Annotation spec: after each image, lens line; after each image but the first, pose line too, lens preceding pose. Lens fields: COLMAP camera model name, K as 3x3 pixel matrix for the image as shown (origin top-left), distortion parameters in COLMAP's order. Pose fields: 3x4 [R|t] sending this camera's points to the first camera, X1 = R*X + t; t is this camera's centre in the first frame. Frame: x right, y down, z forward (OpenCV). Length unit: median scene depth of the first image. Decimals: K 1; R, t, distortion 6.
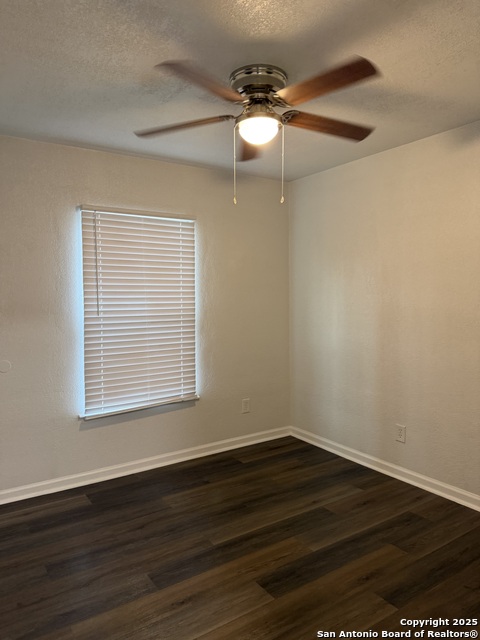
lens RADIAL K [[444.1, 0, 242.6], [0, 444.1, 308.7], [0, 0, 1]] dist [0.056696, -0.082363]
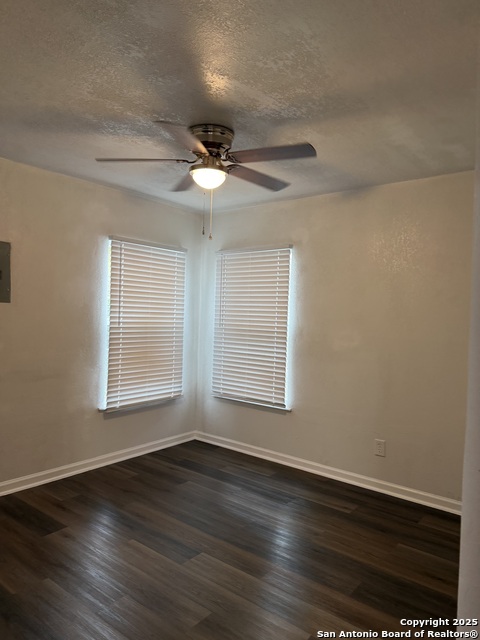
lens RADIAL K [[444.1, 0, 242.6], [0, 444.1, 308.7], [0, 0, 1]] dist [0.056696, -0.082363]
pose [[0.951286, 0.041191, 0.305547, -0.291775], [-0.030160, 0.998715, -0.040736, 0.006839], [-0.306832, 0.029536, 0.951305, -0.210455]]
